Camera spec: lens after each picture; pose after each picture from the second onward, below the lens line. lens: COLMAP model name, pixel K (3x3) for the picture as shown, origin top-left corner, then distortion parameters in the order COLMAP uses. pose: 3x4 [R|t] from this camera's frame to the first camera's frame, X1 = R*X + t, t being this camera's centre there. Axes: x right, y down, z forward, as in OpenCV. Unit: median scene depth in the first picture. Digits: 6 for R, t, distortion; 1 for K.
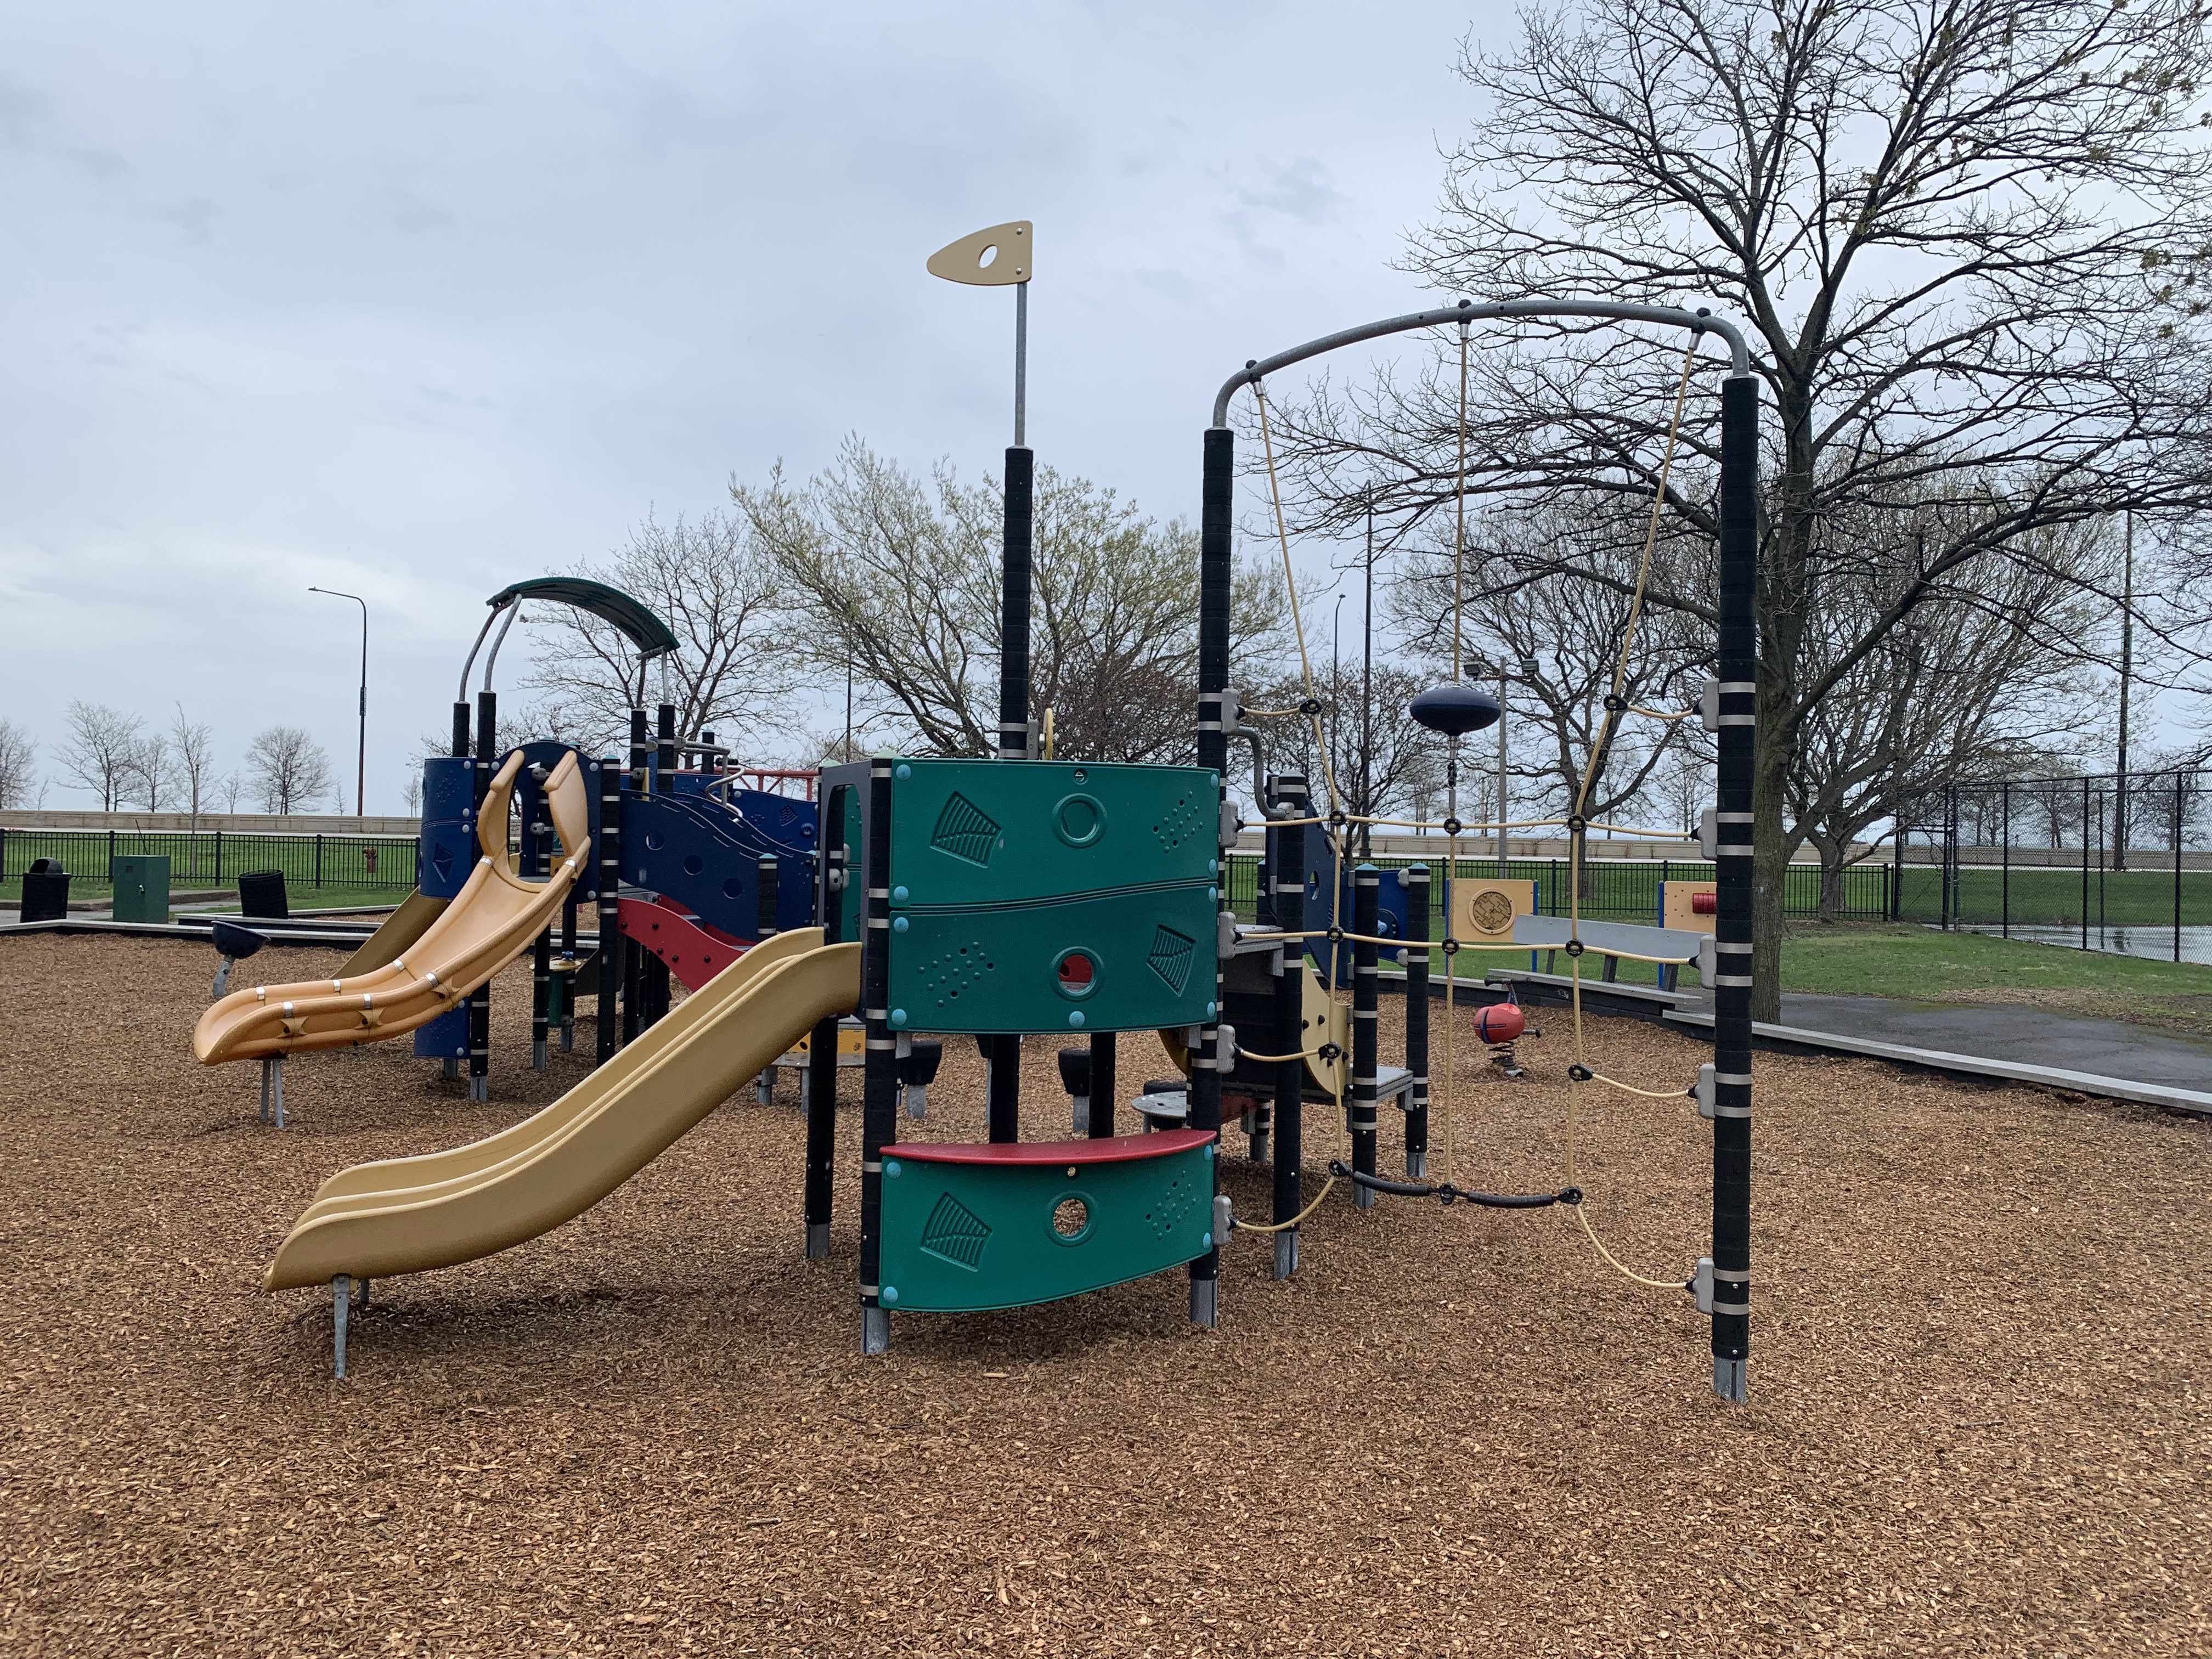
lens RADIAL K [[1703.5, 0, 1105.2], [0, 1703.5, 825.4], [0, 0, 1]] dist [-0.003128, 0.002324]
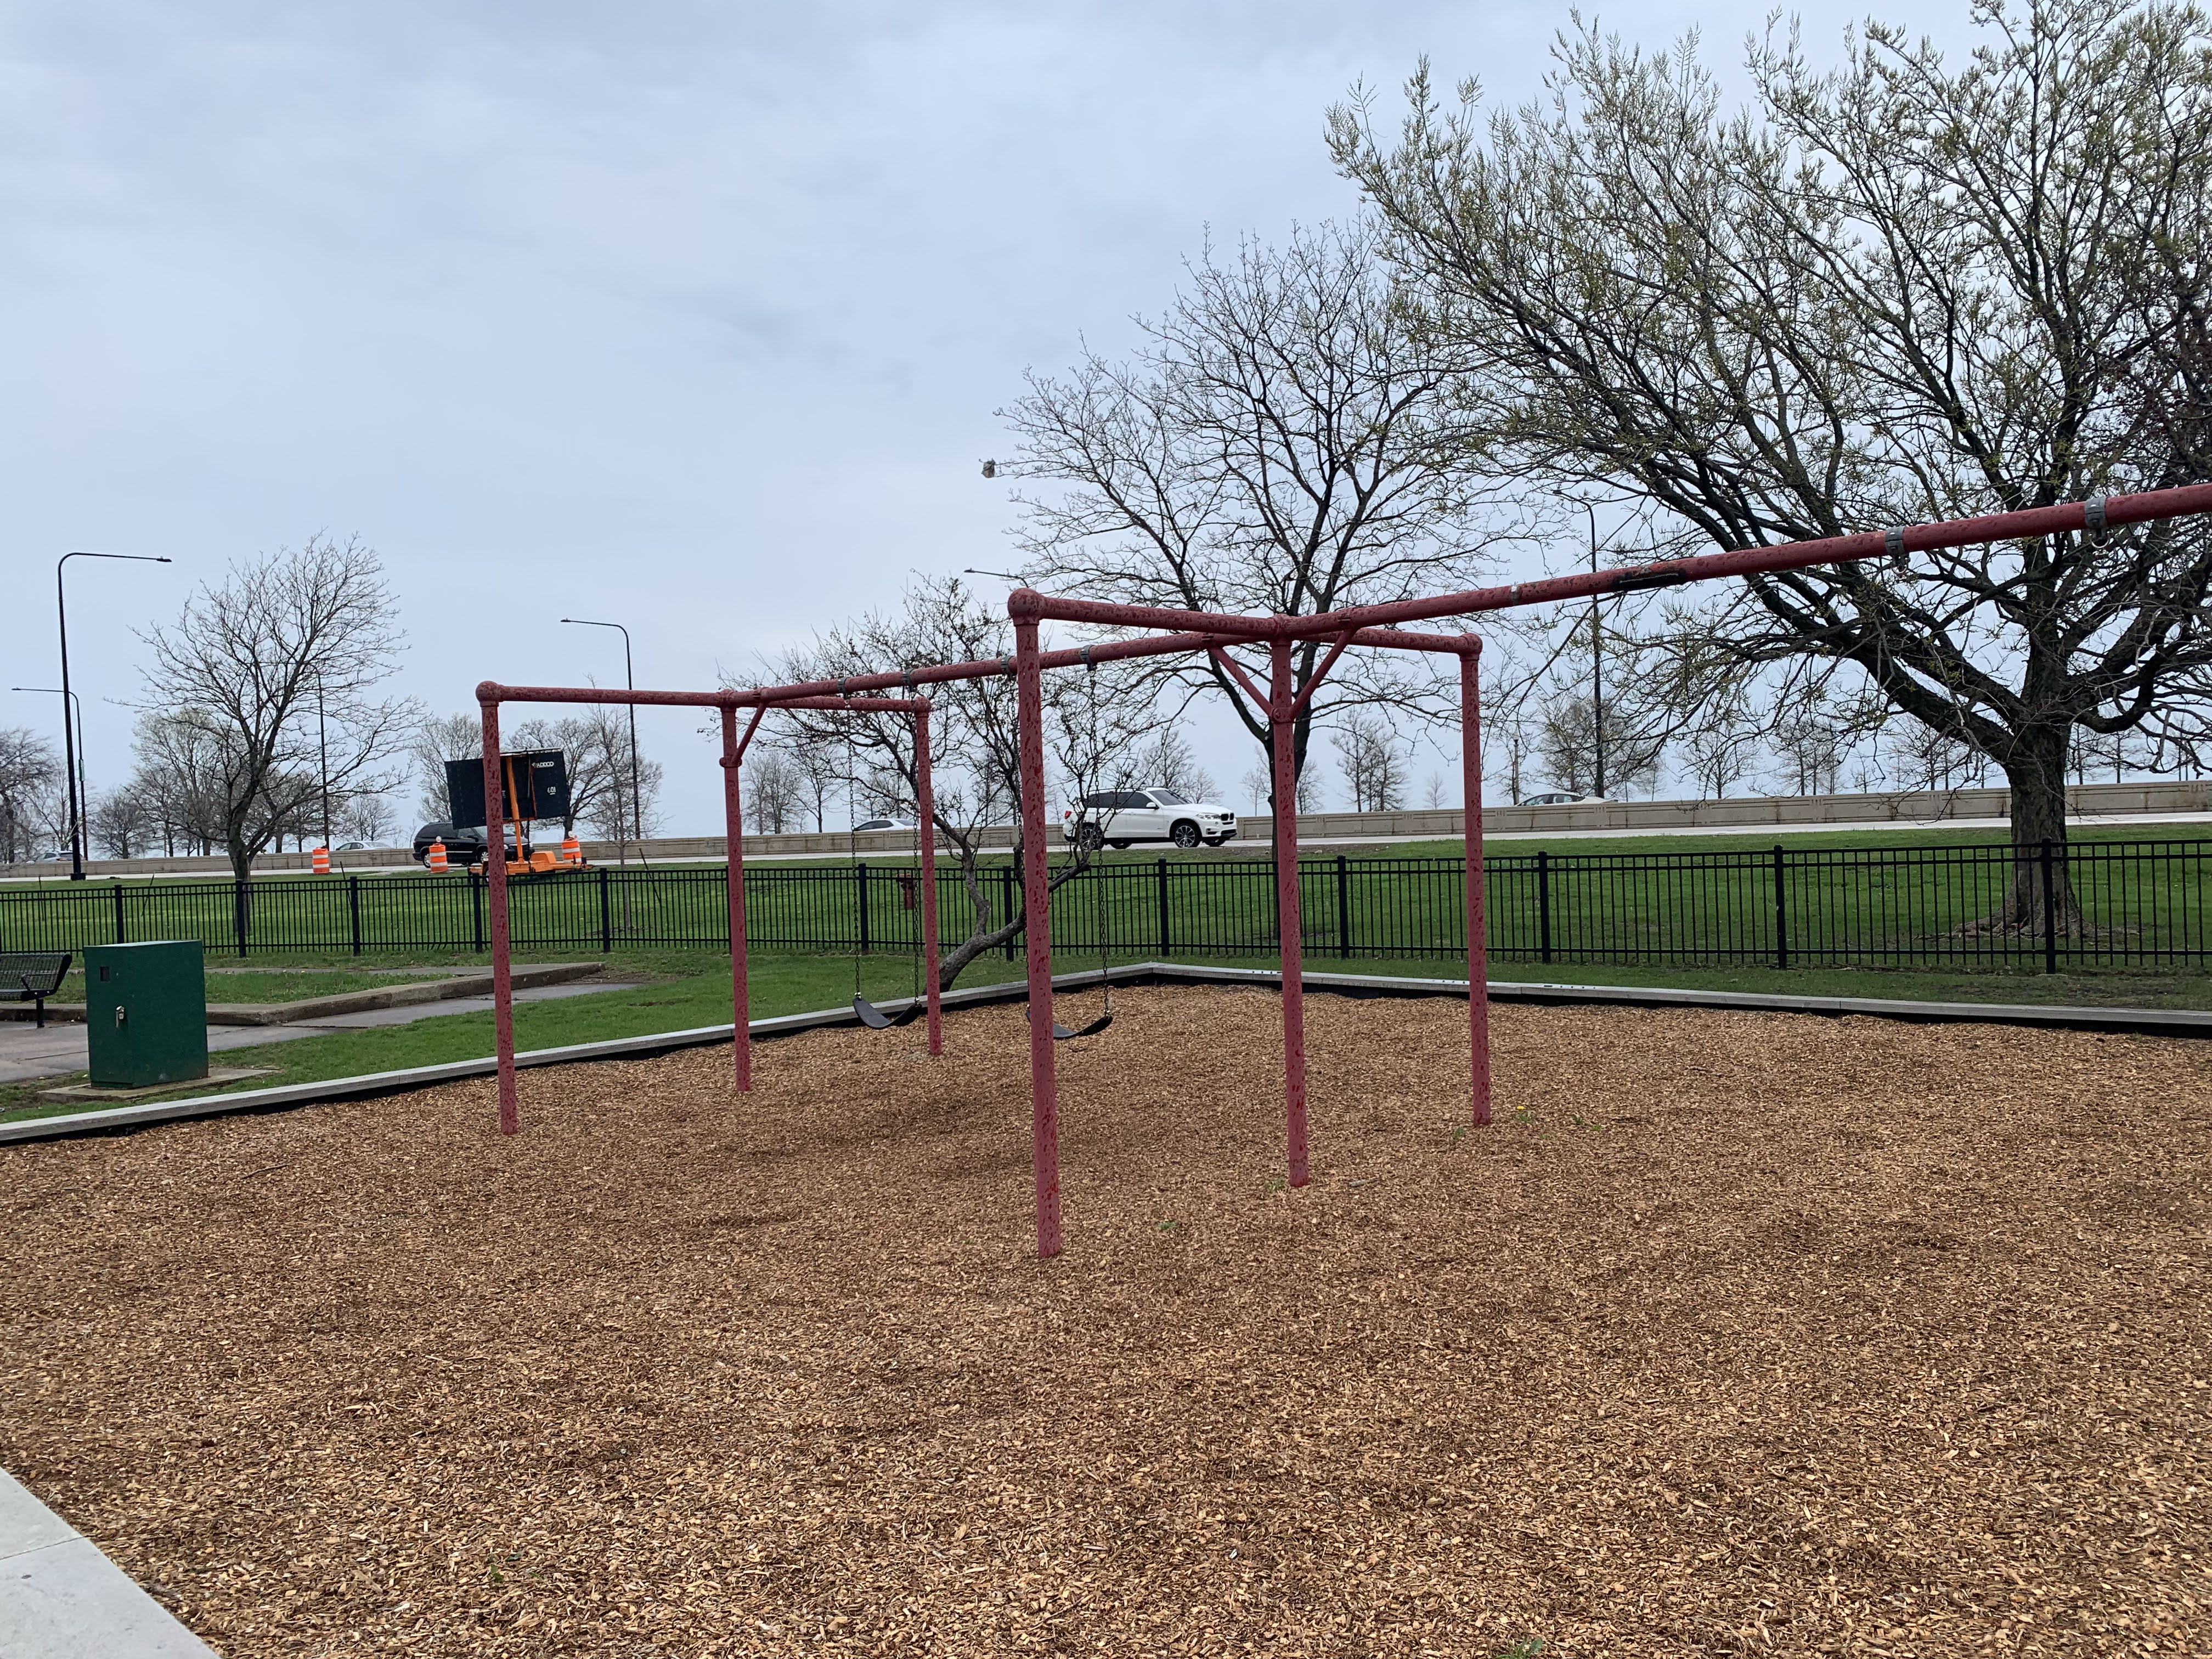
lens RADIAL K [[1703.5, 0, 1102.7], [0, 1703.5, 833.5], [0, 0, 1]] dist [-0.003128, 0.002324]
pose [[0.906997, -0.052177, -0.417892, -0.076573], [0.056666, 0.998392, -0.001668, 0.002612], [0.417307, -0.022167, 0.908495, 0.479880]]
